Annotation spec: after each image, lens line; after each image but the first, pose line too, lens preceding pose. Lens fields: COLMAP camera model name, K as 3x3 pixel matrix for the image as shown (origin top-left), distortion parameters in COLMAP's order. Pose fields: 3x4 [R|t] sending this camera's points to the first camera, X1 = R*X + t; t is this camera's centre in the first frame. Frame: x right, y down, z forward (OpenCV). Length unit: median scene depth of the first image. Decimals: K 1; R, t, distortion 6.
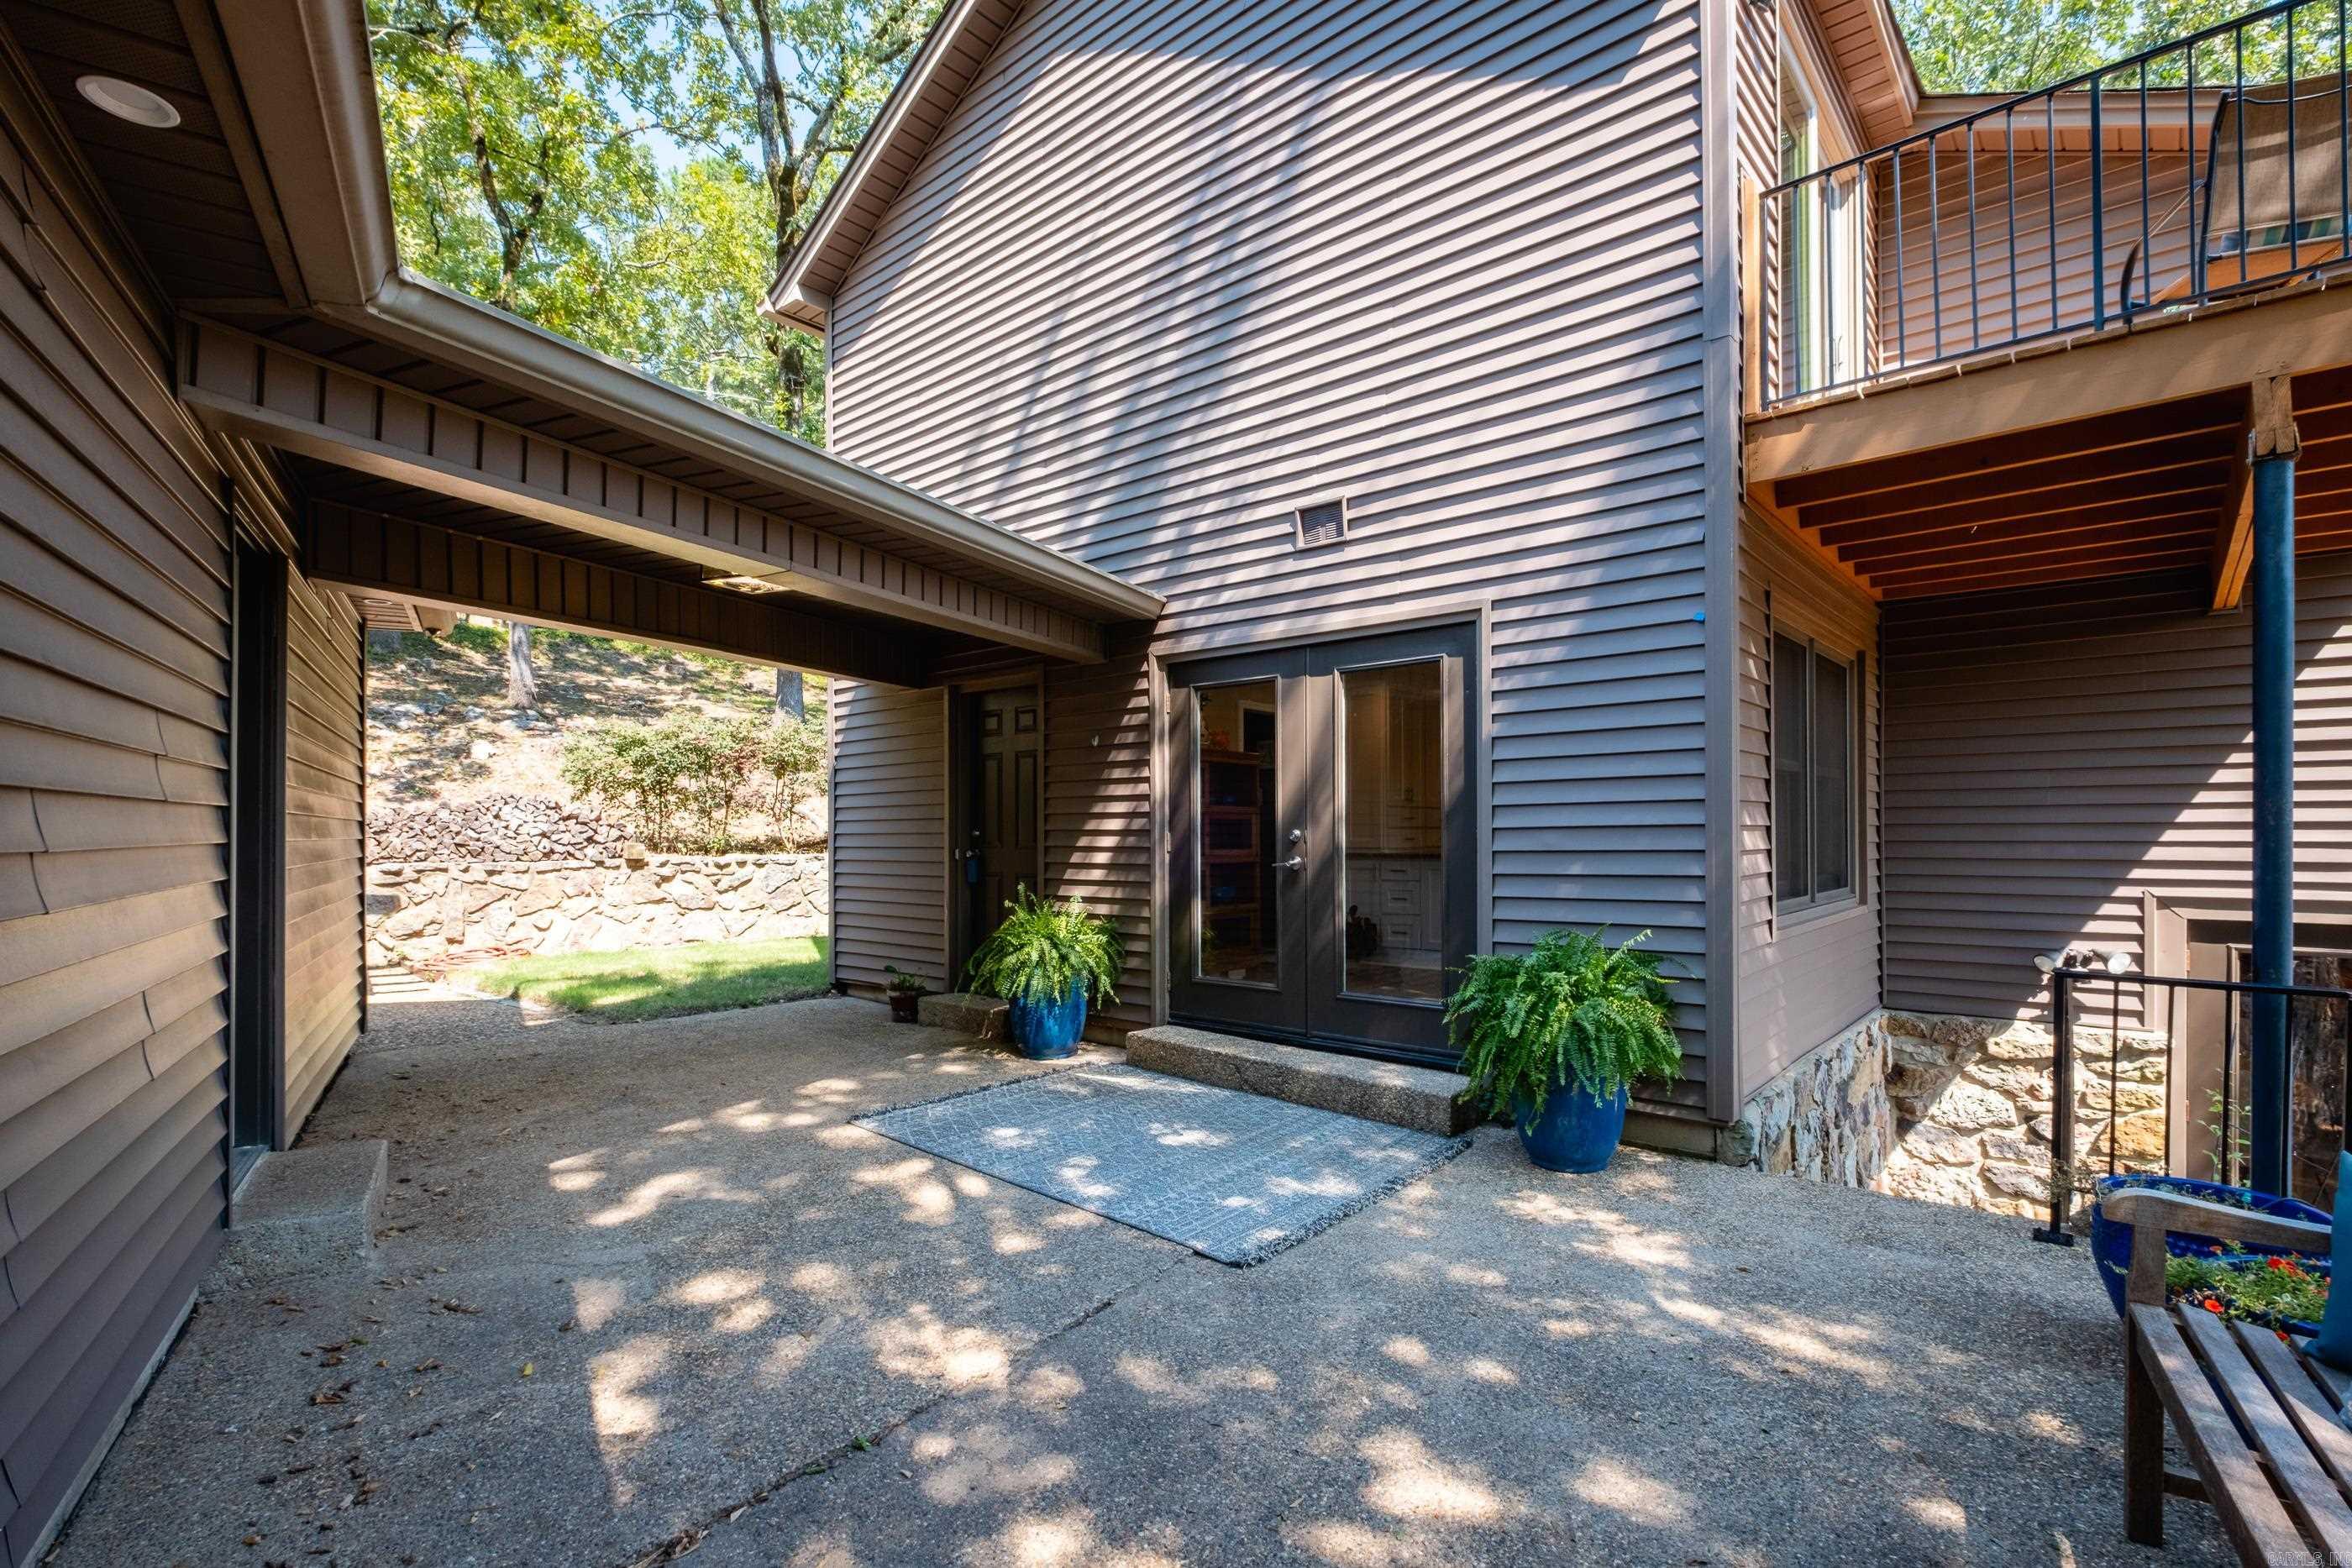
lens RADIAL K [[1038.6, 0, 1181.3], [0, 1038.6, 834.7], [0, 0, 1]] dist [0.002383, -0.001081]
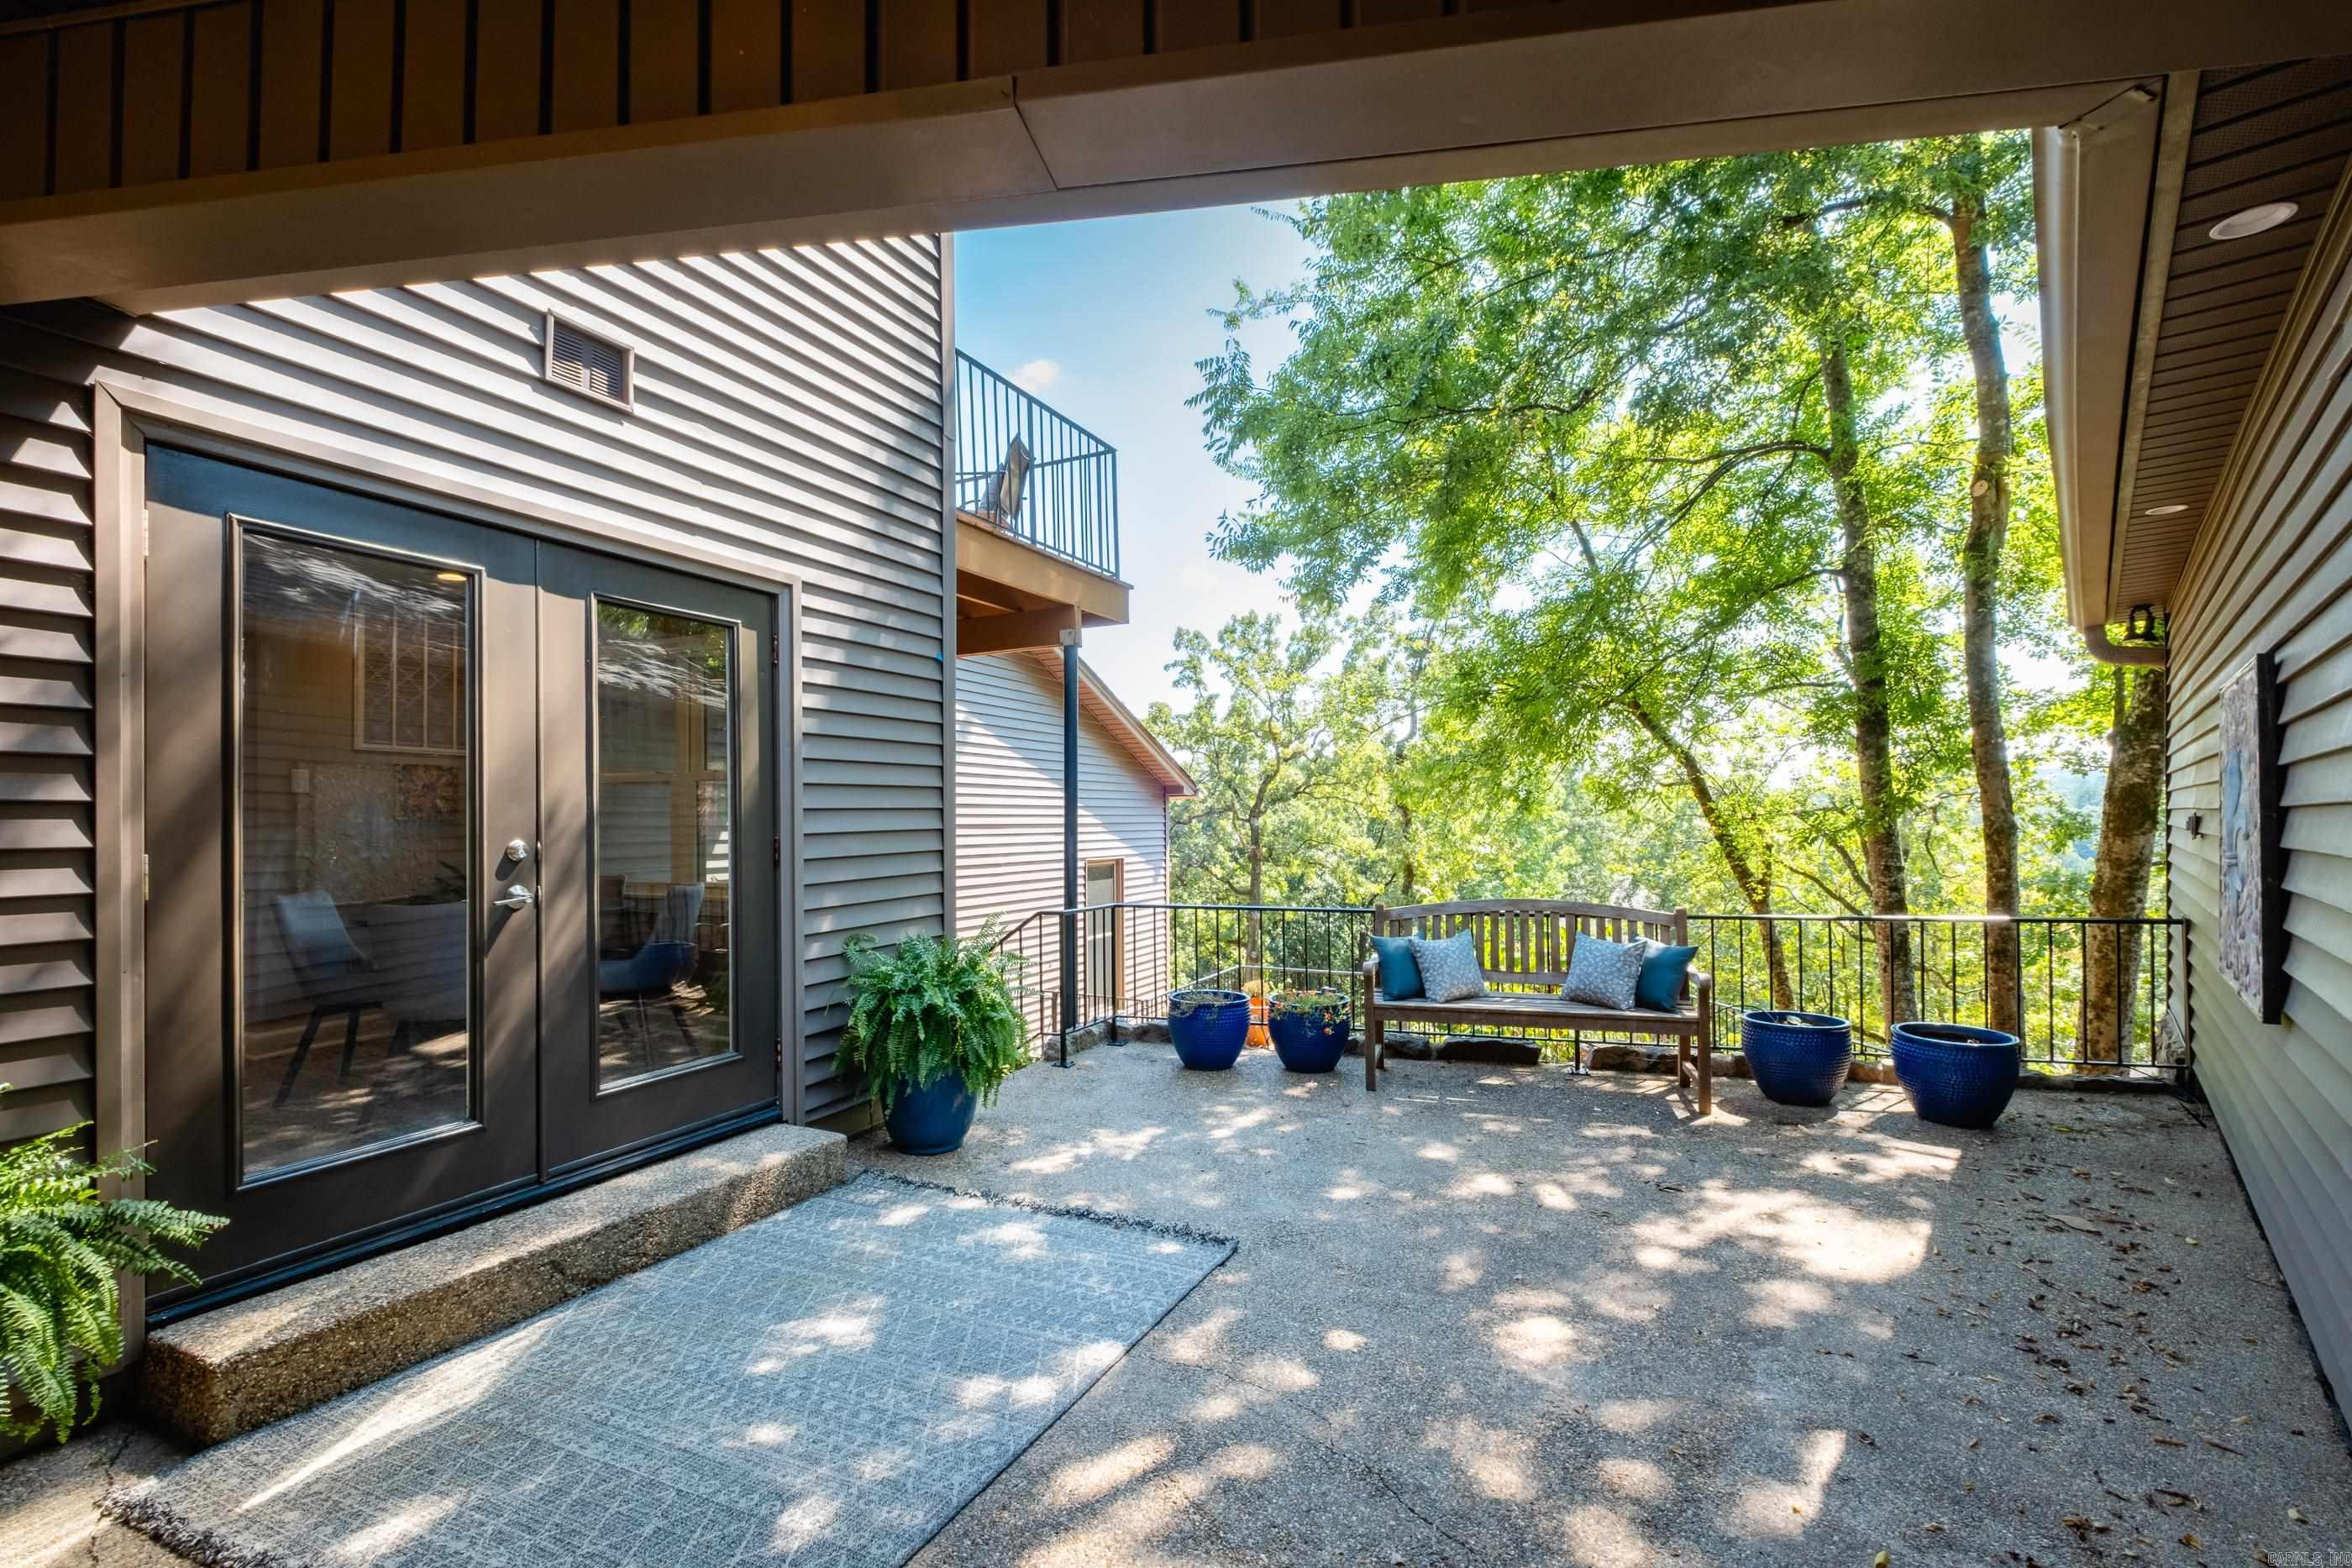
lens RADIAL K [[1038.6, 0, 1183.6], [0, 1038.6, 793.7], [0, 0, 1]] dist [0.002383, -0.001081]
pose [[-0.265065, 0.016734, 0.964085, -0.654320], [-0.005427, 0.999808, -0.018846, -0.025780], [-0.964215, -0.010228, -0.264923, 0.918867]]
